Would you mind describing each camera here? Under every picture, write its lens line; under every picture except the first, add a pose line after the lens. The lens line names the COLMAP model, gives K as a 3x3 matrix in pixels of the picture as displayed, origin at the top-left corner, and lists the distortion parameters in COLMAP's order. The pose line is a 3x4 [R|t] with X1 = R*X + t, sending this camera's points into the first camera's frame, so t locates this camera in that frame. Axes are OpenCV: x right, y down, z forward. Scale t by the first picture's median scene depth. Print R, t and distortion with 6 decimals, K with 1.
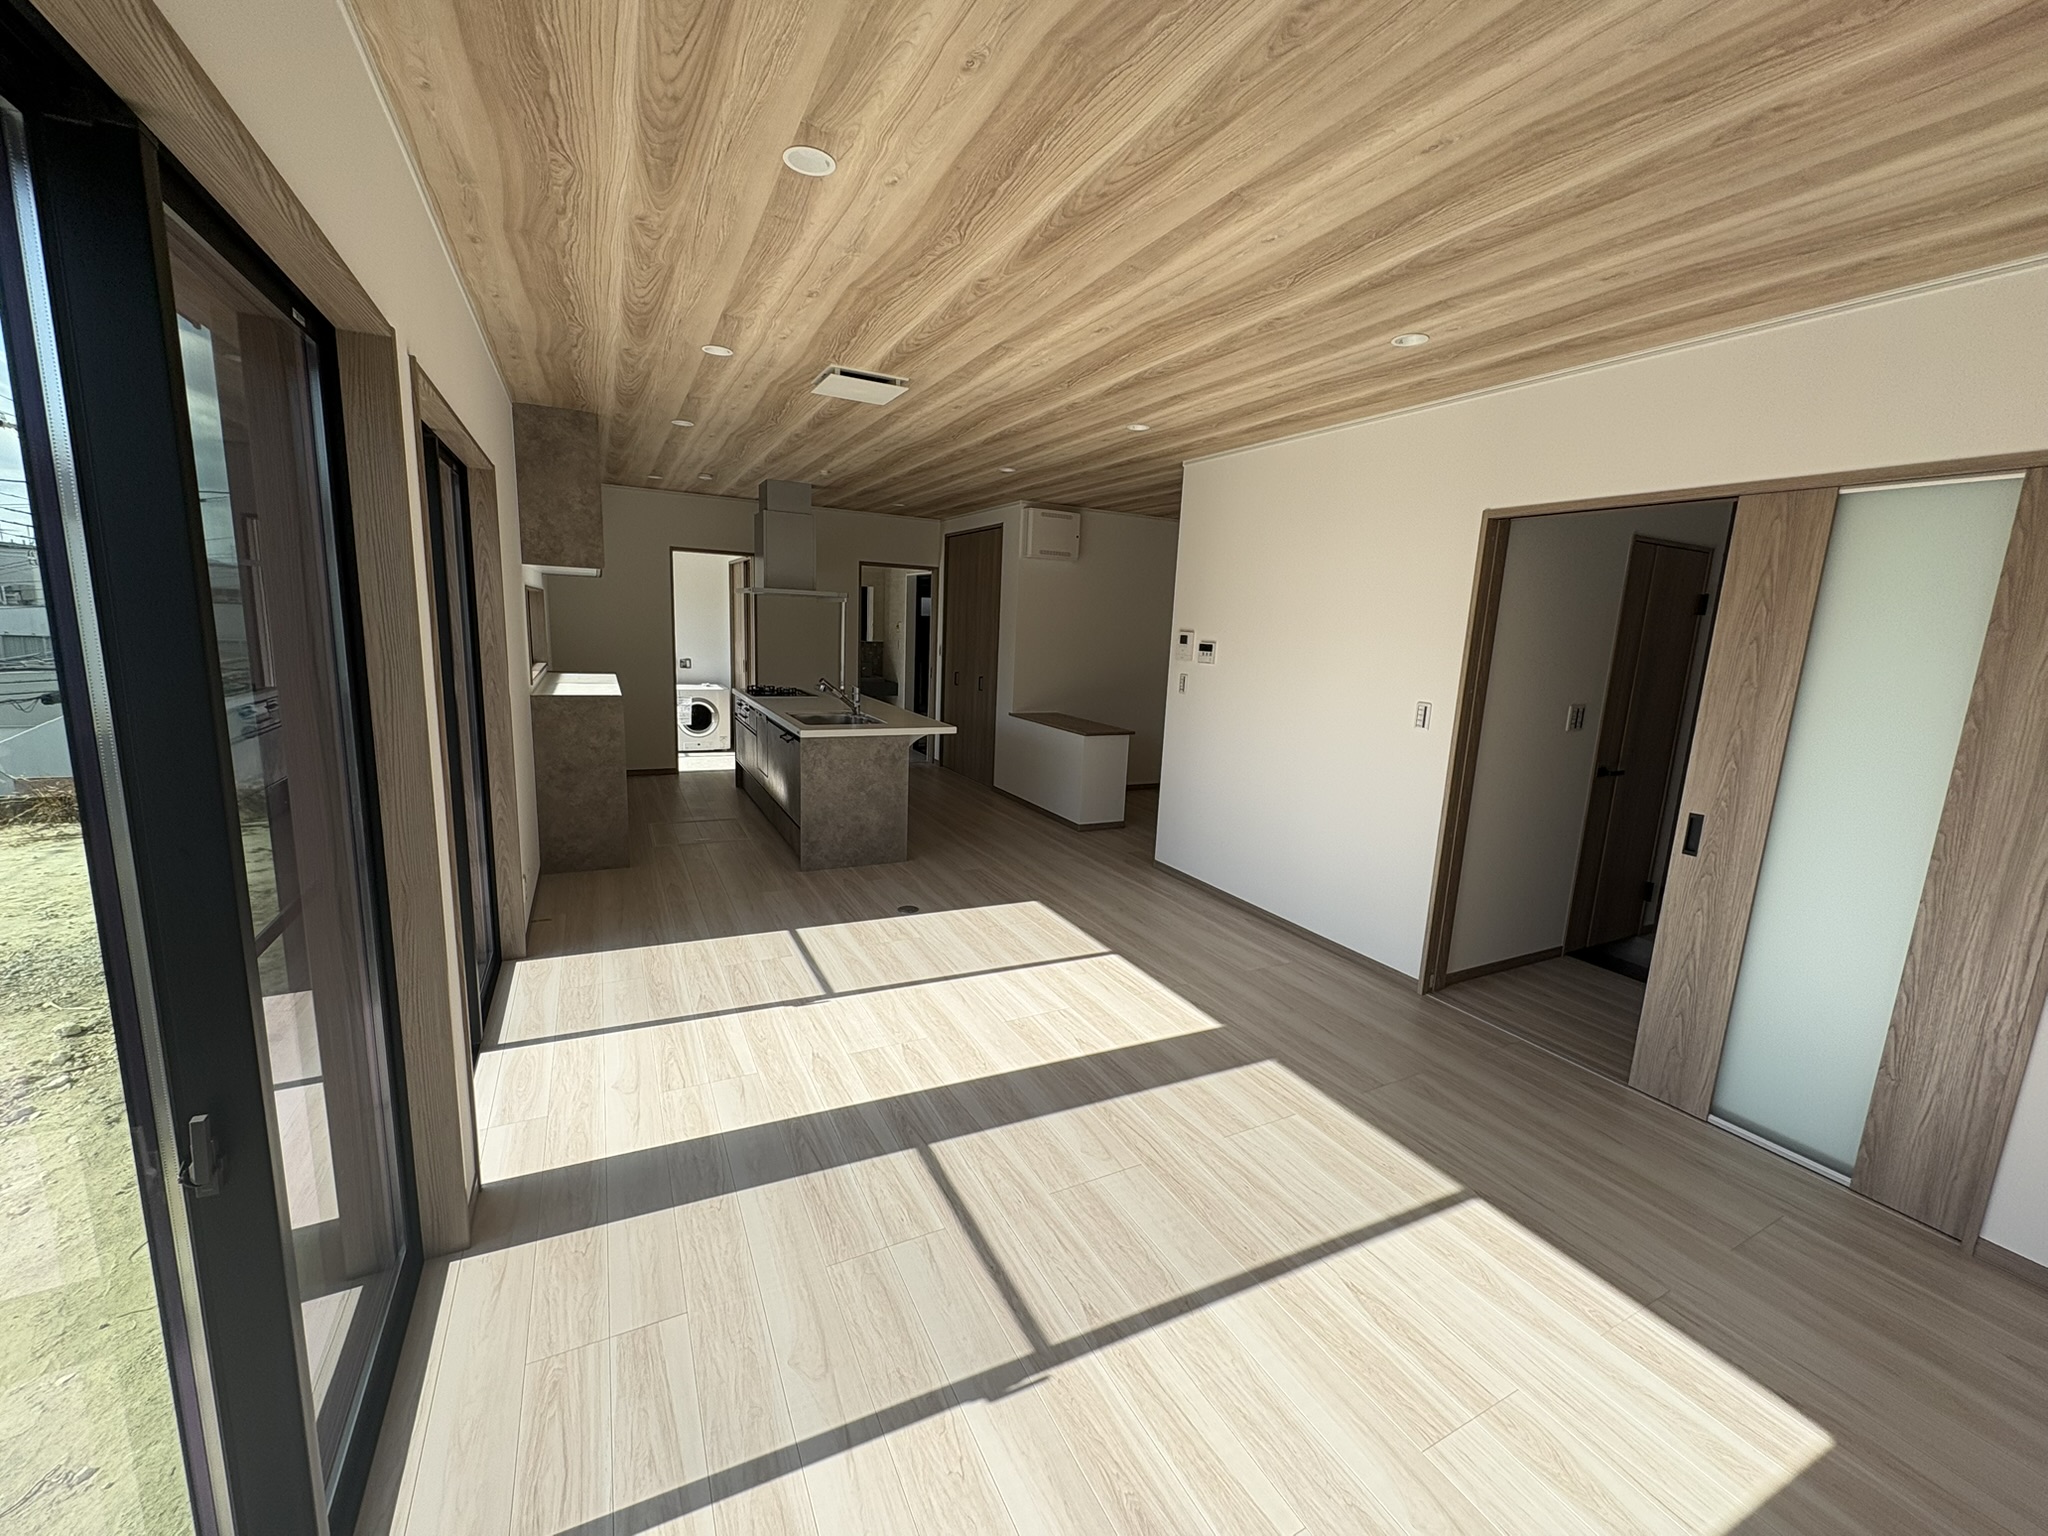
lens RADIAL K [[809.4, 0, 1023.5], [0, 809.4, 763.0], [0, 0, 1]] dist [-0.000771, 0.000083]
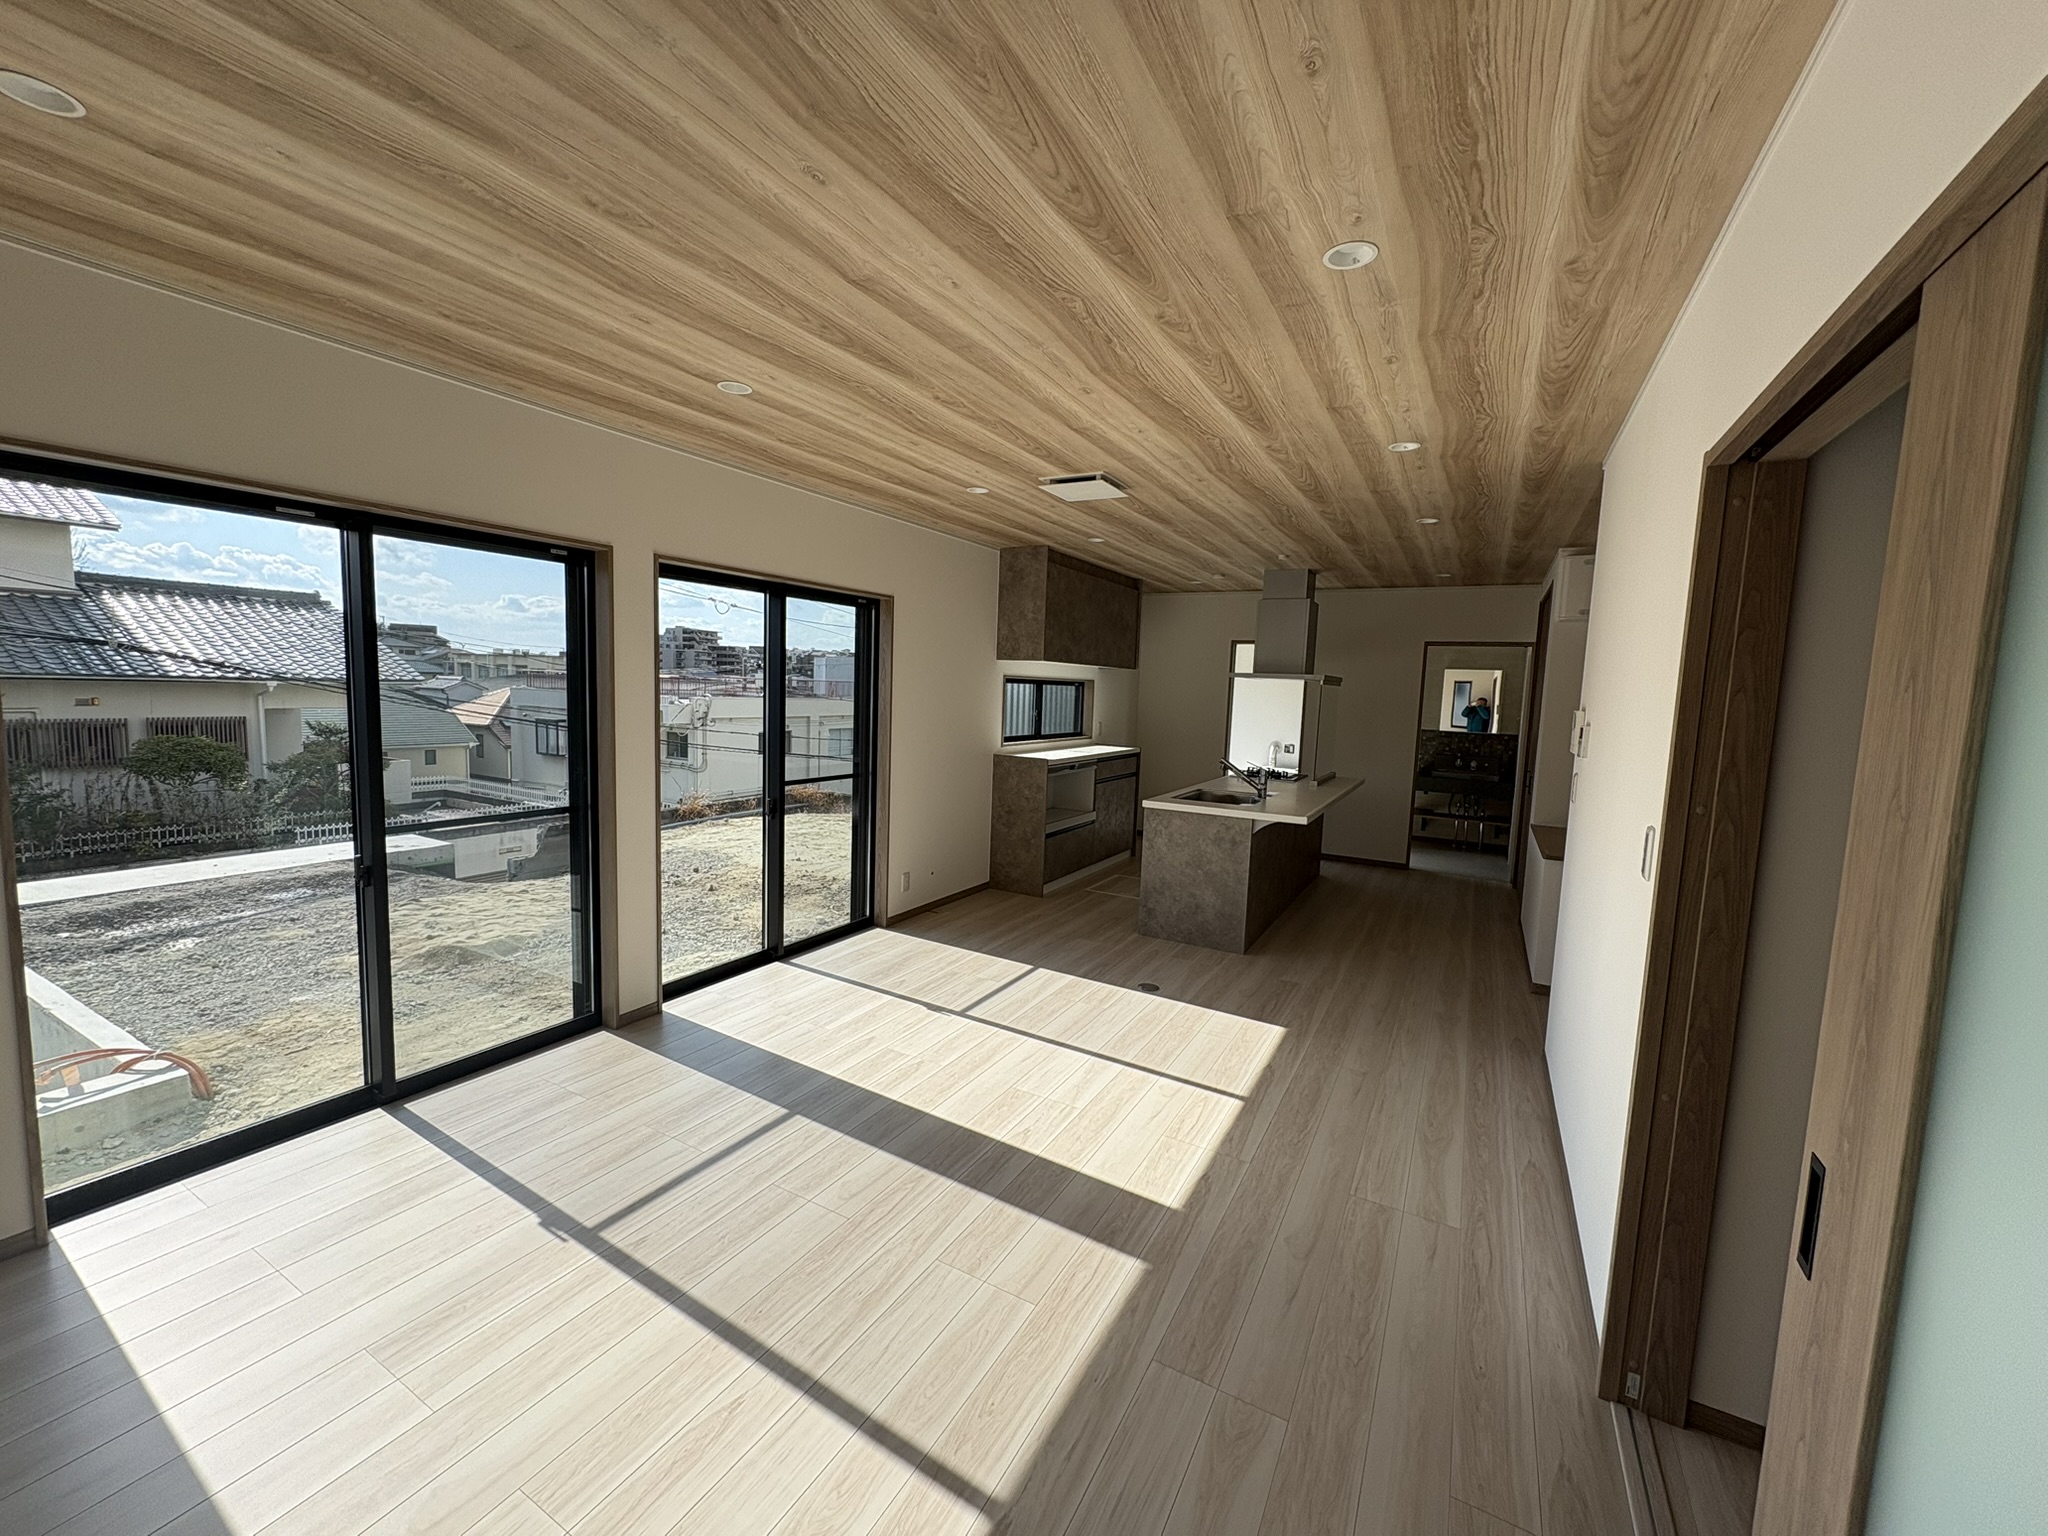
lens RADIAL K [[809.4, 0, 1026.7], [0, 809.4, 765.3], [0, 0, 1]] dist [-0.000771, 0.000083]
pose [[0.550037, 0.057366, -0.833167, 0.668482], [-0.154197, 0.987462, -0.033808, -0.032779], [0.820781, 0.147067, 0.551986, 0.348367]]
